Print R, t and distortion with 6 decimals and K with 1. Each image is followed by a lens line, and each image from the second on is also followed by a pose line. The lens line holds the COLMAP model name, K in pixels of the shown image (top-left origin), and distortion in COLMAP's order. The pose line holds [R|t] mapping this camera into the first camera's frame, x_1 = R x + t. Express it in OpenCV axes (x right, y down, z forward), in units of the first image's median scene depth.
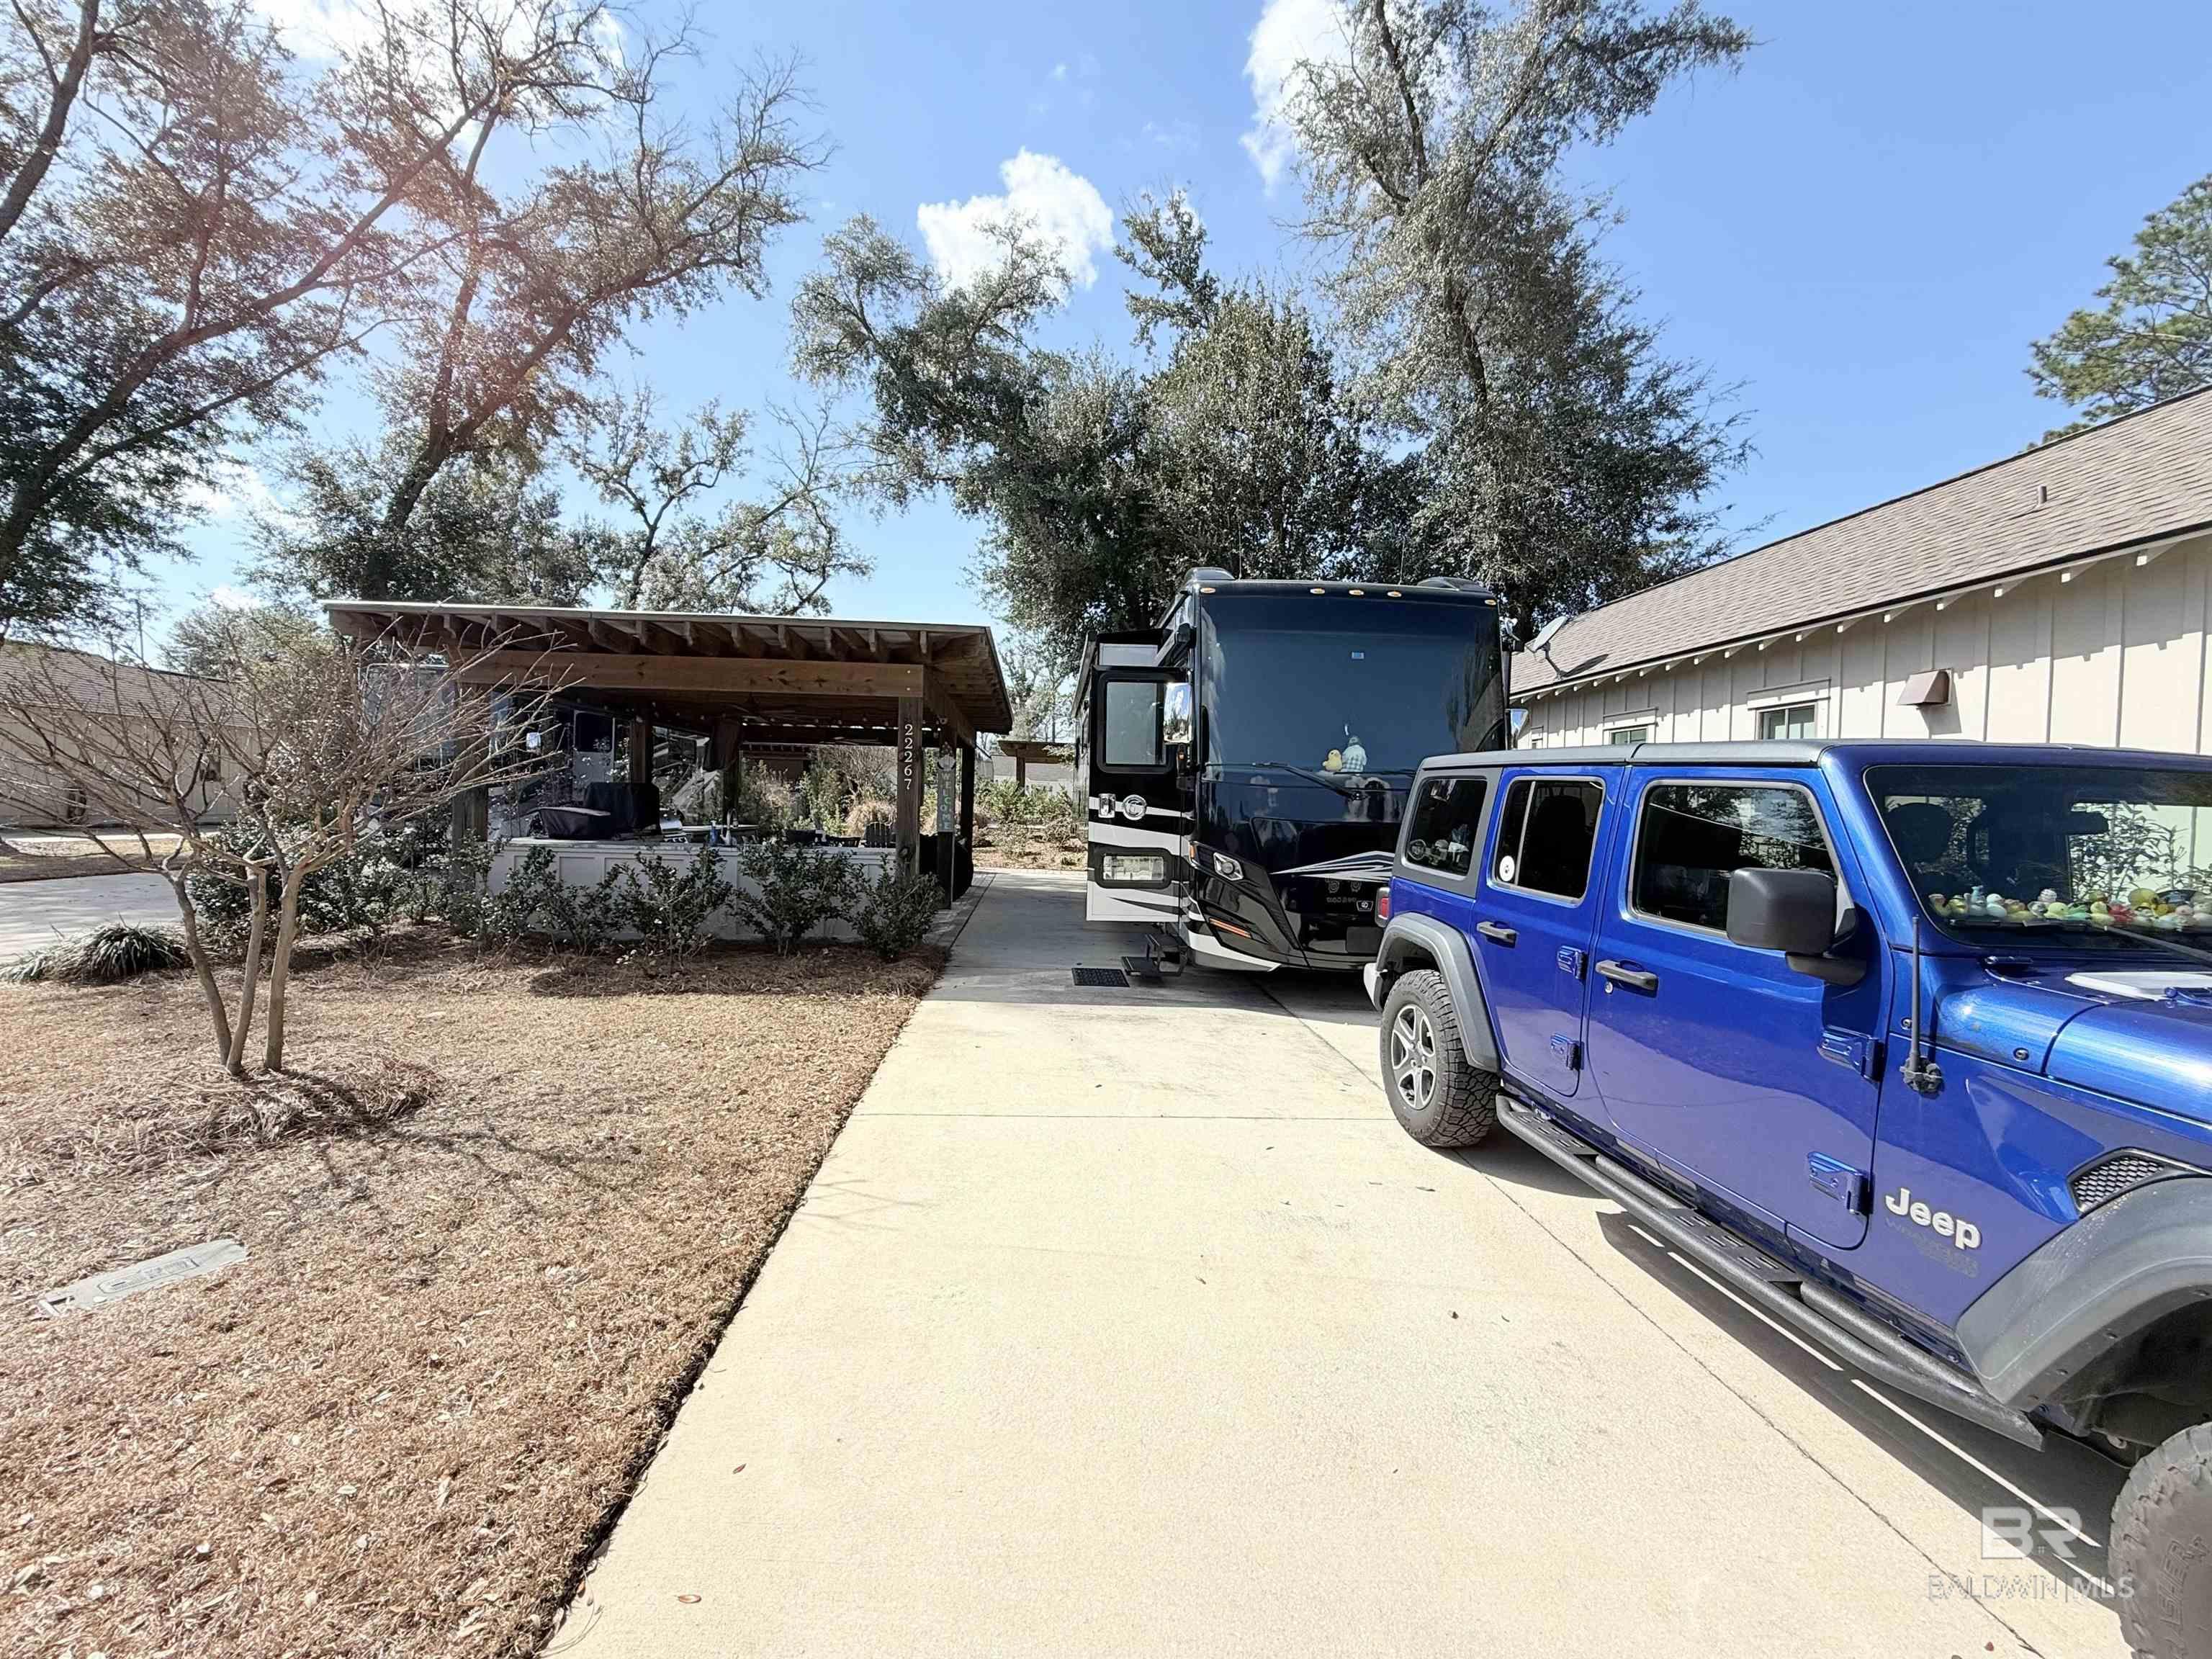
lens RADIAL K [[878.1, 0, 1092.9], [0, 878.1, 825.5], [0, 0, 1]] dist [-0.000019, 0.000377]
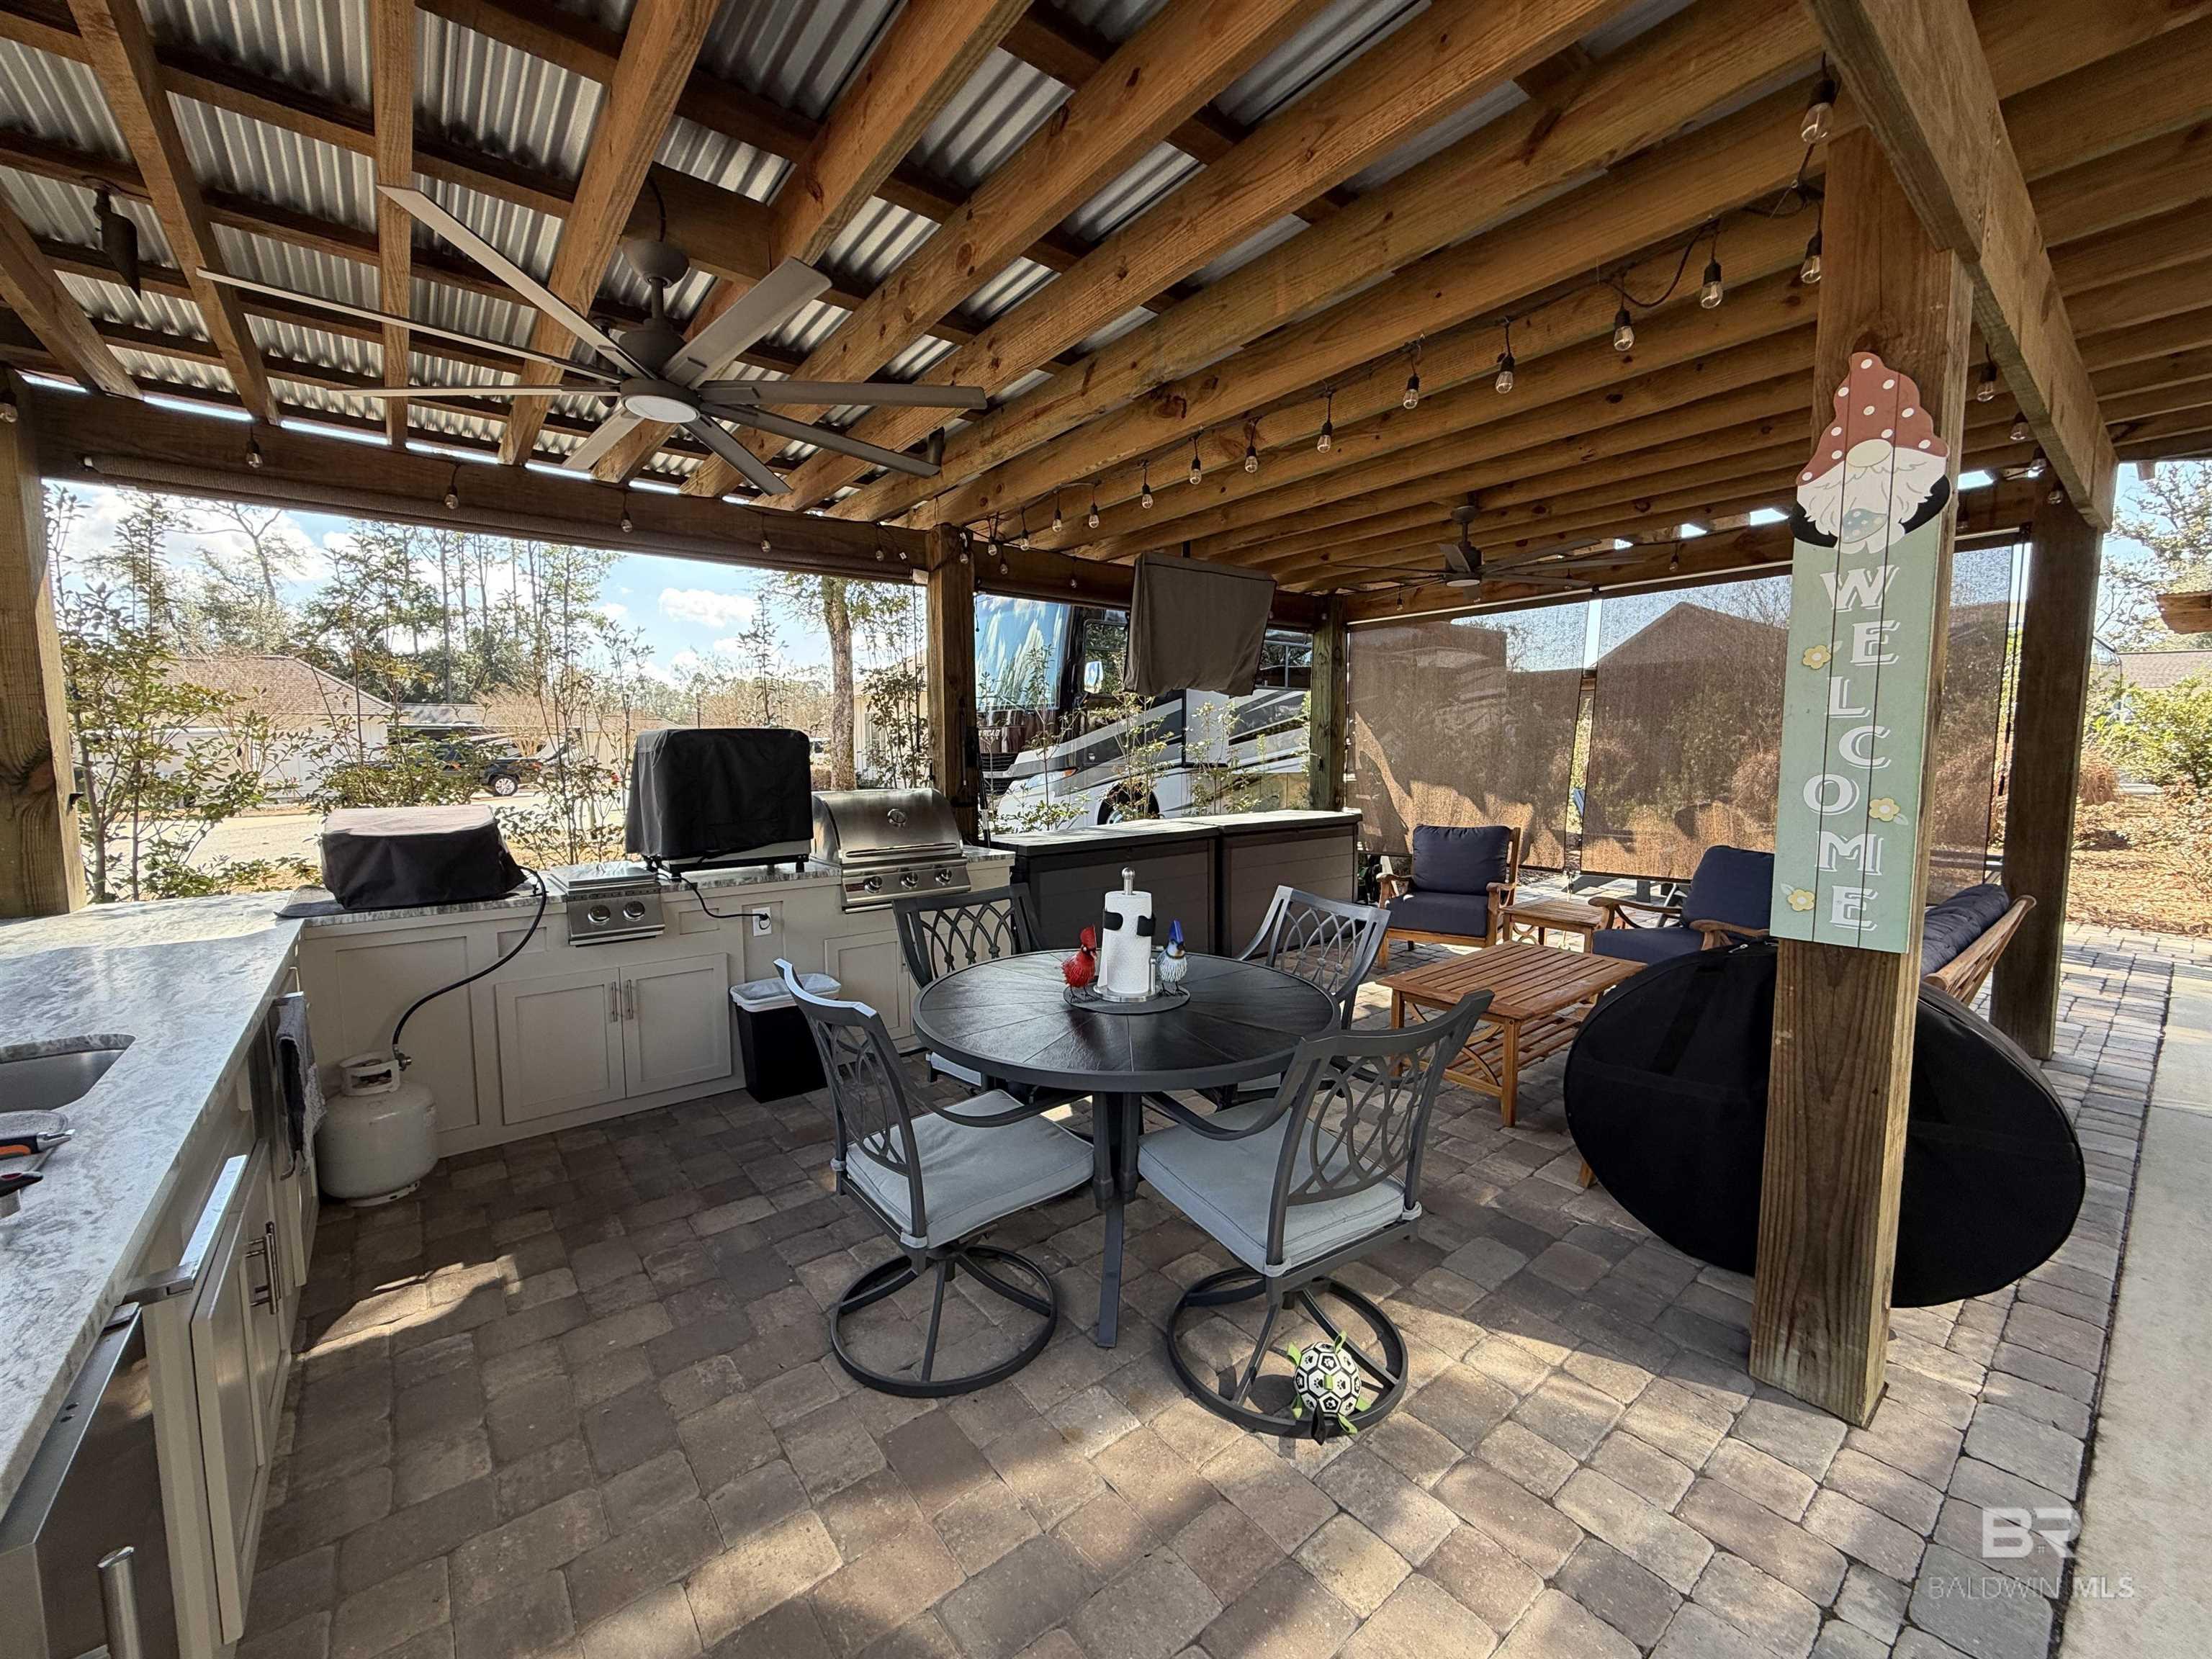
lens RADIAL K [[878.1, 0, 1102.2], [0, 878.1, 823.7], [0, 0, 1]] dist [-0.000019, 0.000377]
pose [[0.570848, 0.037288, -0.820209, -0.081175], [0.007928, 0.998671, 0.050919, -0.016633], [0.821017, -0.035570, 0.569794, 0.575651]]
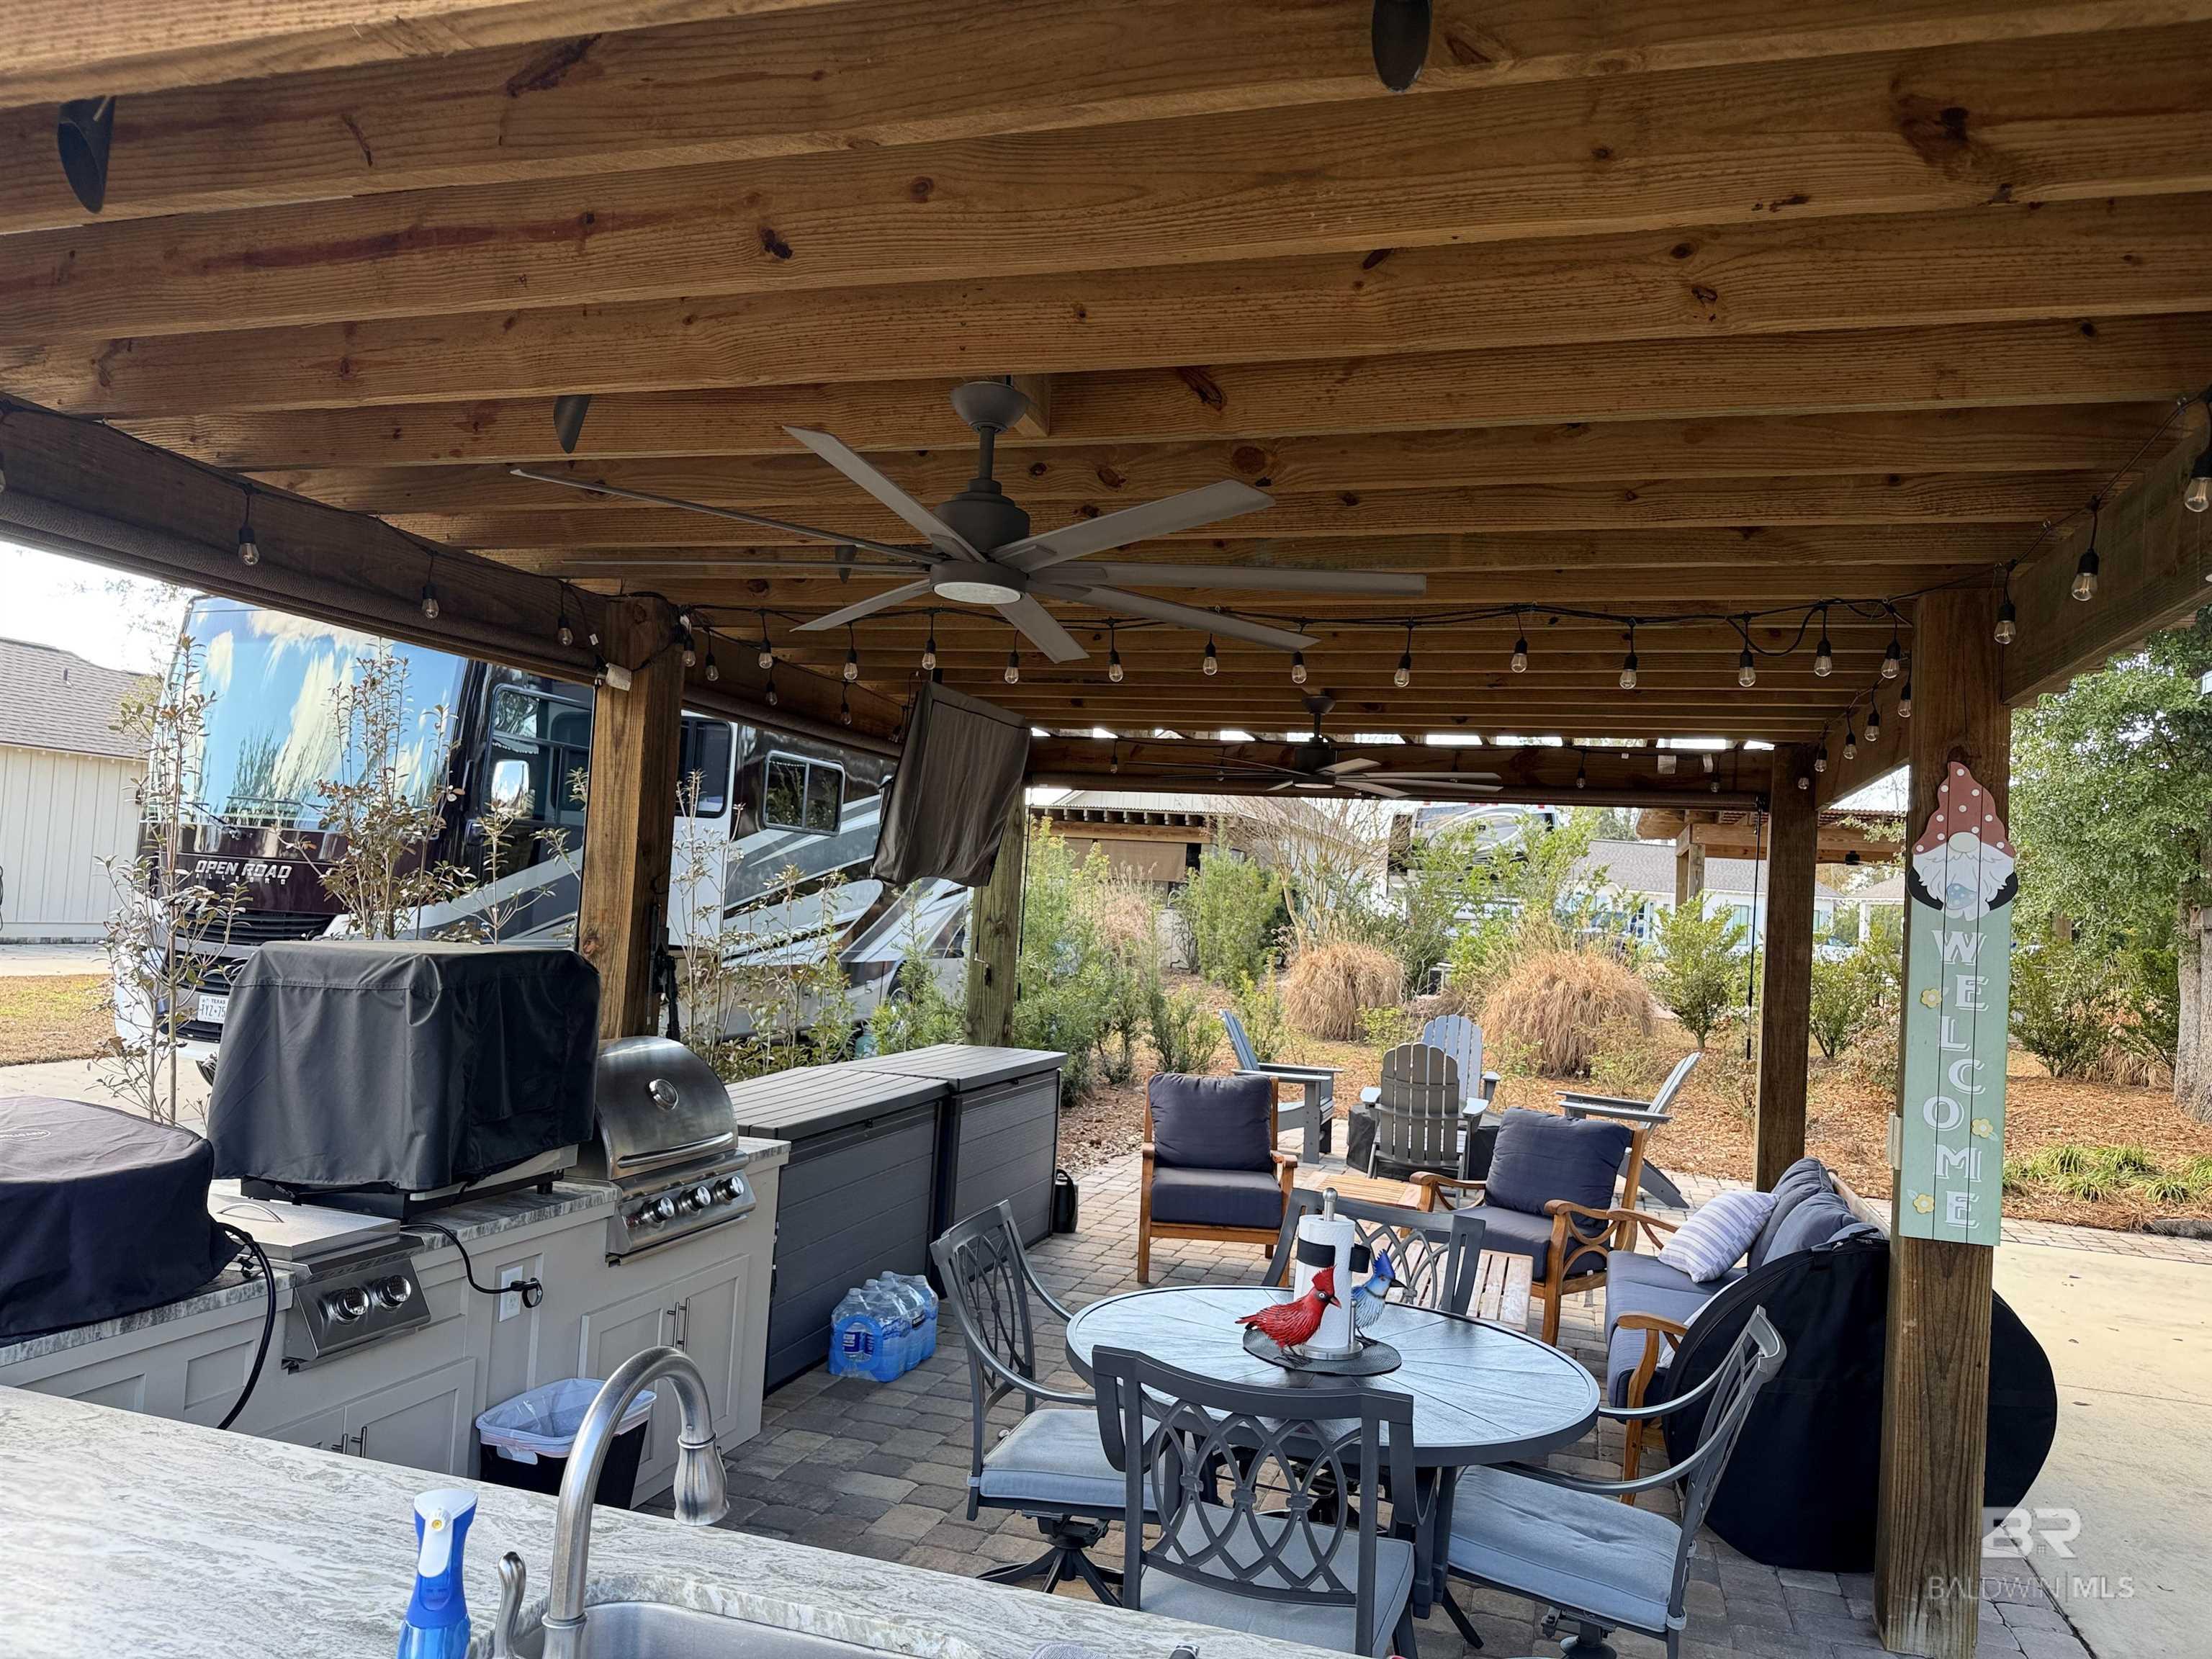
lens RADIAL K [[1546.2, 0, 1113.1], [0, 1546.2, 834.5], [0, 0, 1]] dist [0.033038, -0.036990]
pose [[0.935642, 0.011094, -0.352777, -0.156661], [-0.039471, 0.996525, -0.073347, -0.034255], [0.350737, 0.082551, 0.932828, 0.443379]]
